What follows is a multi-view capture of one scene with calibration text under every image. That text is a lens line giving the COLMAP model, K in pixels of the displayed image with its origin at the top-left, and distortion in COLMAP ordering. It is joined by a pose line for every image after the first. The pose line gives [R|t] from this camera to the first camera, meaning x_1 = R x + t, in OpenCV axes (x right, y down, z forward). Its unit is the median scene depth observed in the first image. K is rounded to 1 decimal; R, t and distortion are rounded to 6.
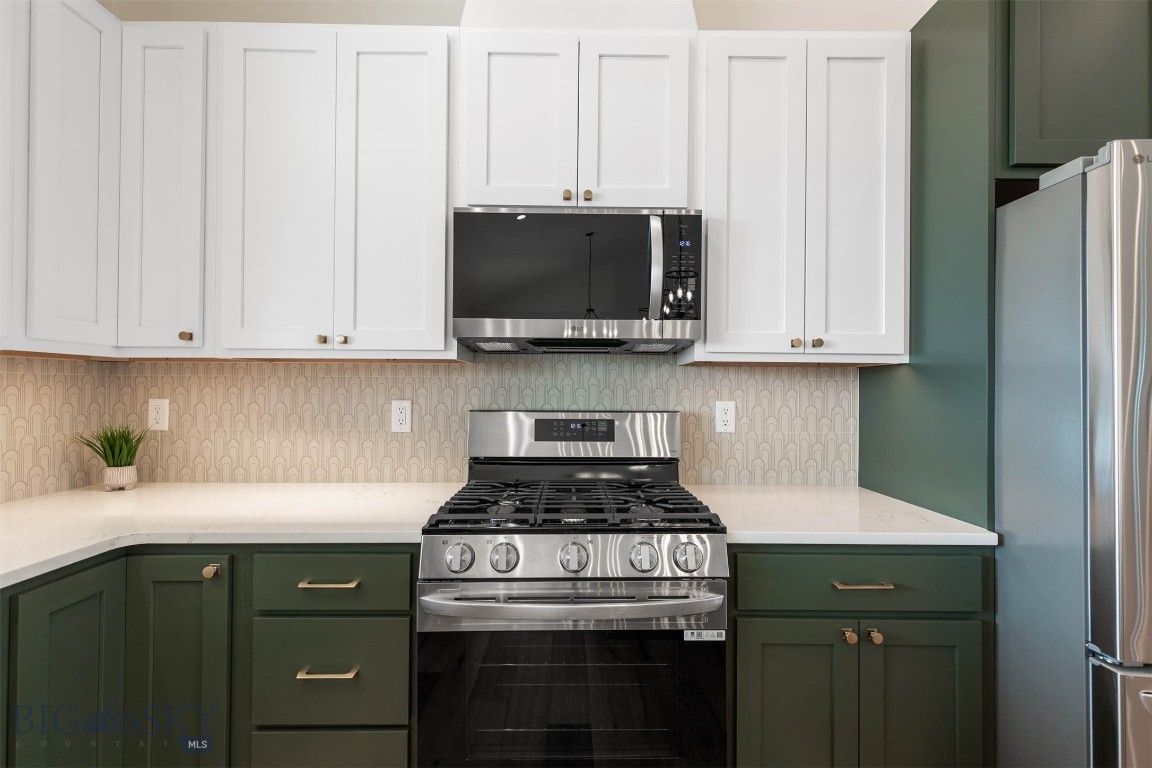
lens RADIAL K [[516.5, 0, 577.4], [0, 516.5, 383.4], [0, 0, 1]] dist [0.003391, -0.000213]
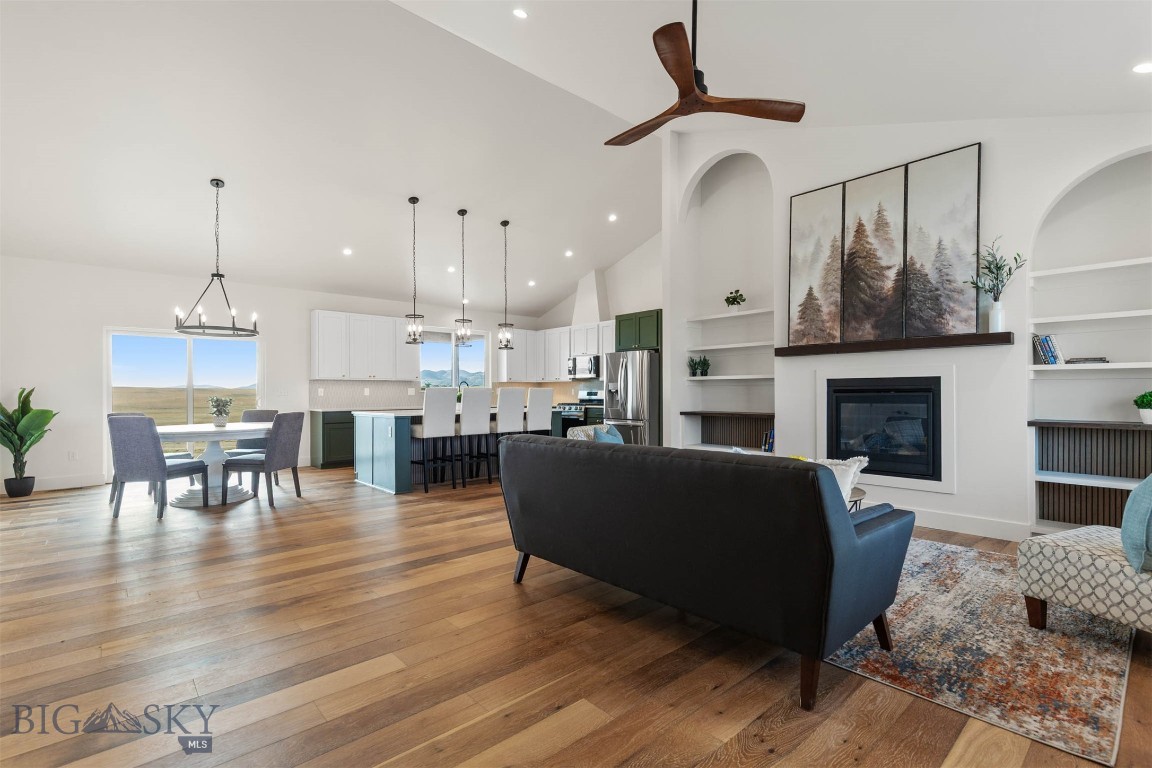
lens RADIAL K [[517.9, 0, 575.9], [0, 517.9, 395.9], [0, 0, 1]] dist [0.004187, -0.000400]
pose [[0.668764, -0.003798, -0.743465, 4.244757], [0.012115, 0.999910, 0.005789, 0.087390], [0.743376, -0.012879, 0.668749, -2.973631]]
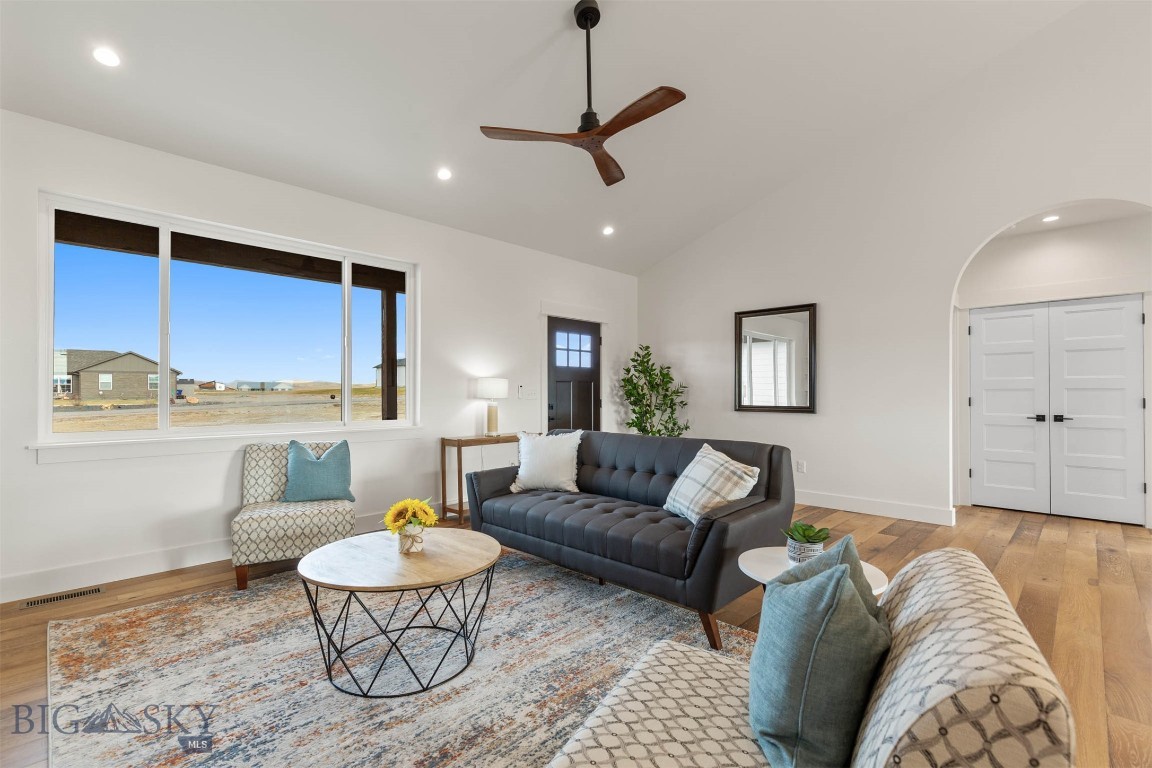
lens RADIAL K [[516.9, 0, 574.7], [0, 516.9, 391.8], [0, 0, 1]] dist [0.005914, 0.000039]
pose [[-0.713320, -0.003789, 0.700828, 2.010027], [-0.007849, 0.999966, -0.002583, 0.066953], [-0.700795, -0.007343, -0.713325, -0.227367]]
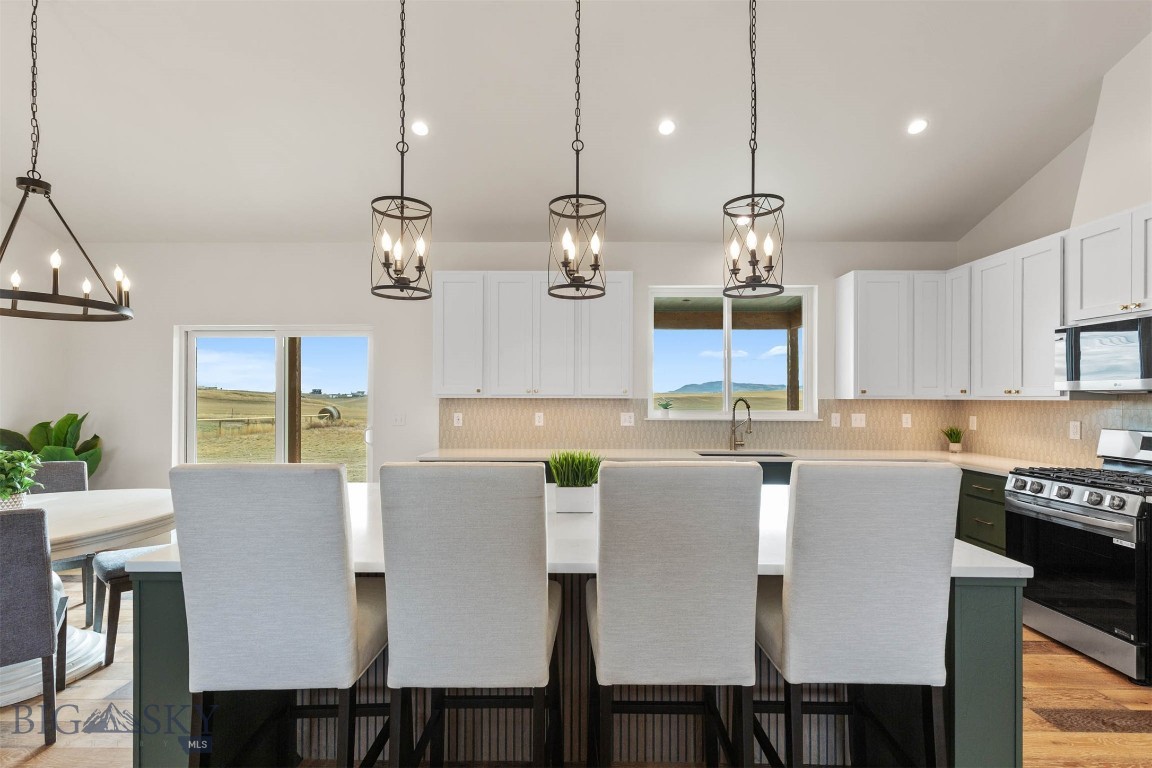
lens RADIAL K [[517.9, 0, 575.9], [0, 517.9, 395.9], [0, 0, 1]] dist [0.004187, -0.000400]
pose [[-0.014784, -0.007912, -0.999859, 1.721258], [0.003423, 0.999962, -0.007964, -0.053750], [0.999885, -0.003540, -0.014756, -0.812138]]
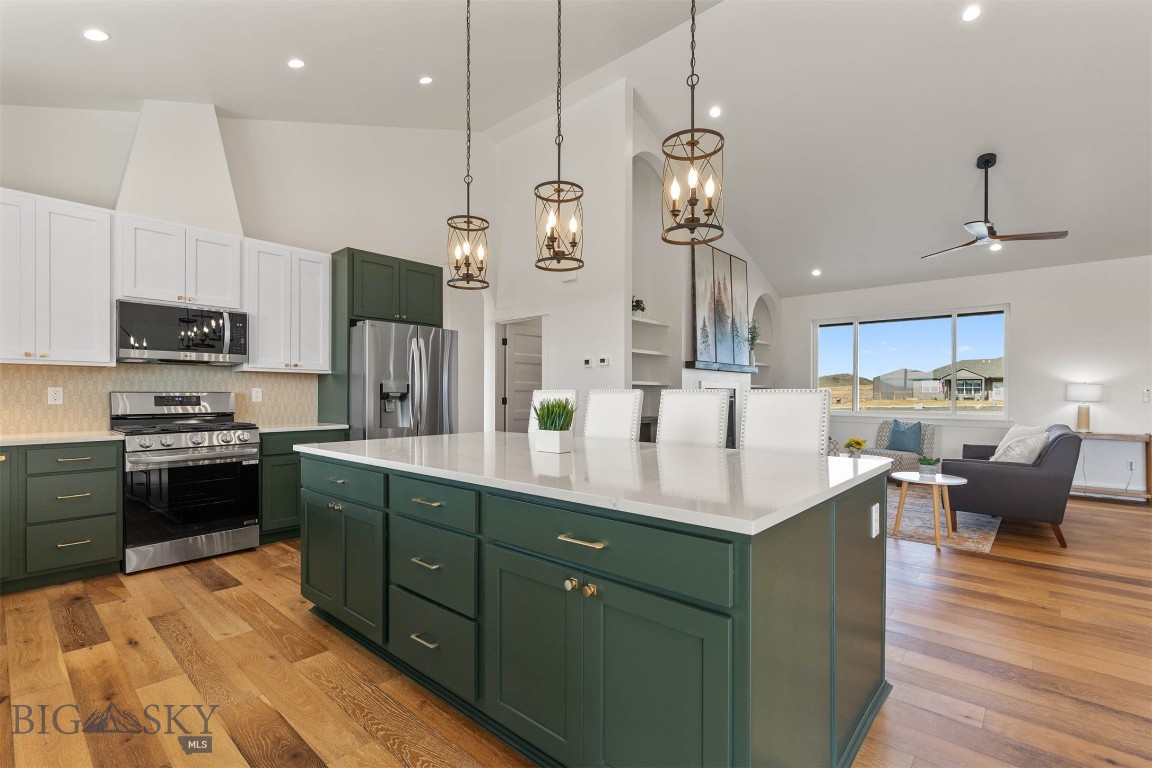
lens RADIAL K [[517.9, 0, 575.9], [0, 517.9, 395.9], [0, 0, 1]] dist [0.004187, -0.000400]
pose [[0.668003, -0.006752, 0.744128, -0.554801], [-0.004474, 0.999904, 0.013088, 0.037763], [-0.744145, -0.012072, 0.667909, -1.834964]]
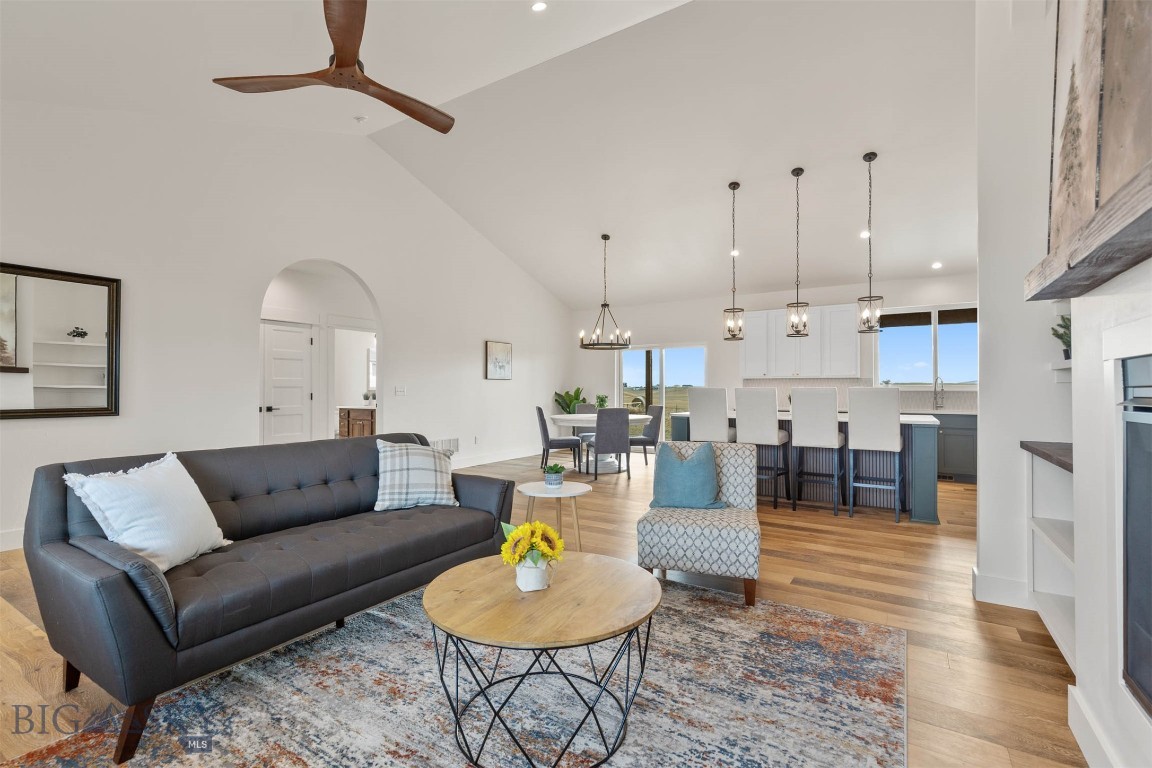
lens RADIAL K [[517.4, 0, 573.6], [0, 517.4, 385.2], [0, 0, 1]] dist [0.002669, -0.000107]
pose [[-0.539041, -0.013199, -0.842176, 4.173176], [0.001025, 0.999866, -0.016327, 0.076060], [0.842279, -0.009664, -0.538955, -0.233532]]
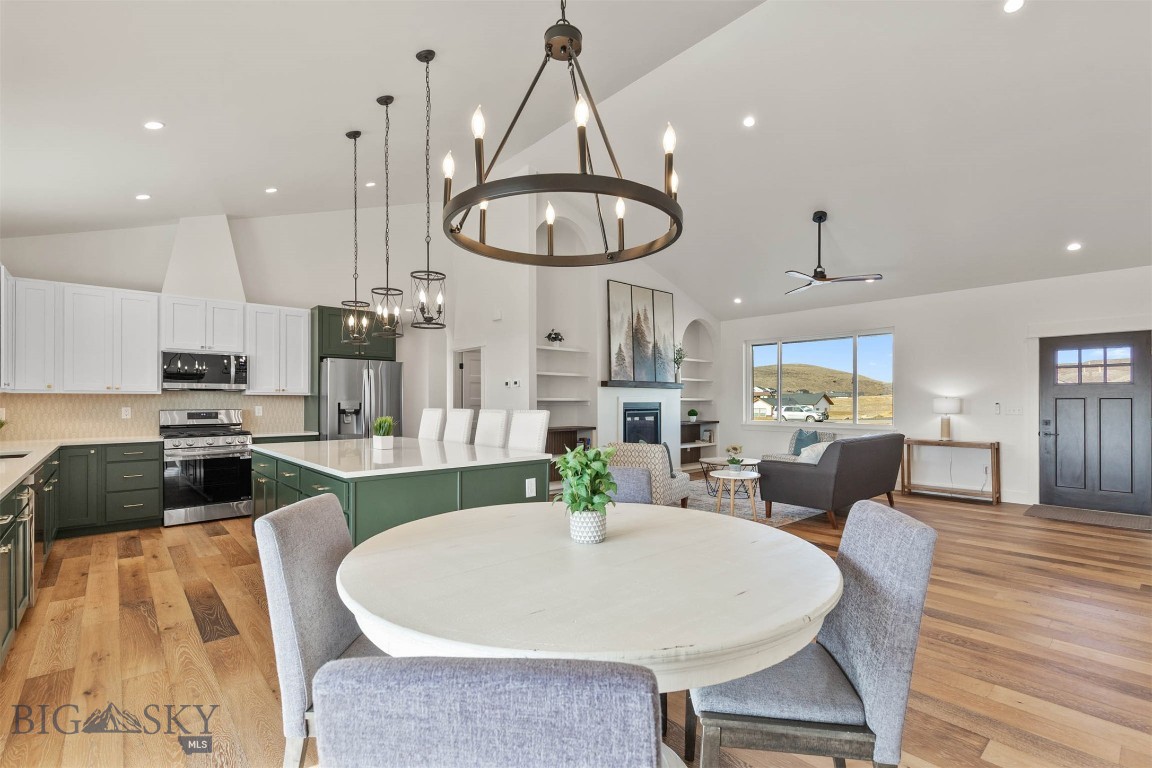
lens RADIAL K [[520.7, 0, 576.4], [0, 520.7, 401.8], [0, 0, 1]] dist [0.002790, 0.000262]
pose [[0.751178, -0.006446, 0.660068, -0.436022], [0.000696, 0.999960, 0.008973, -0.024857], [-0.660100, -0.006280, 0.751152, -3.218532]]
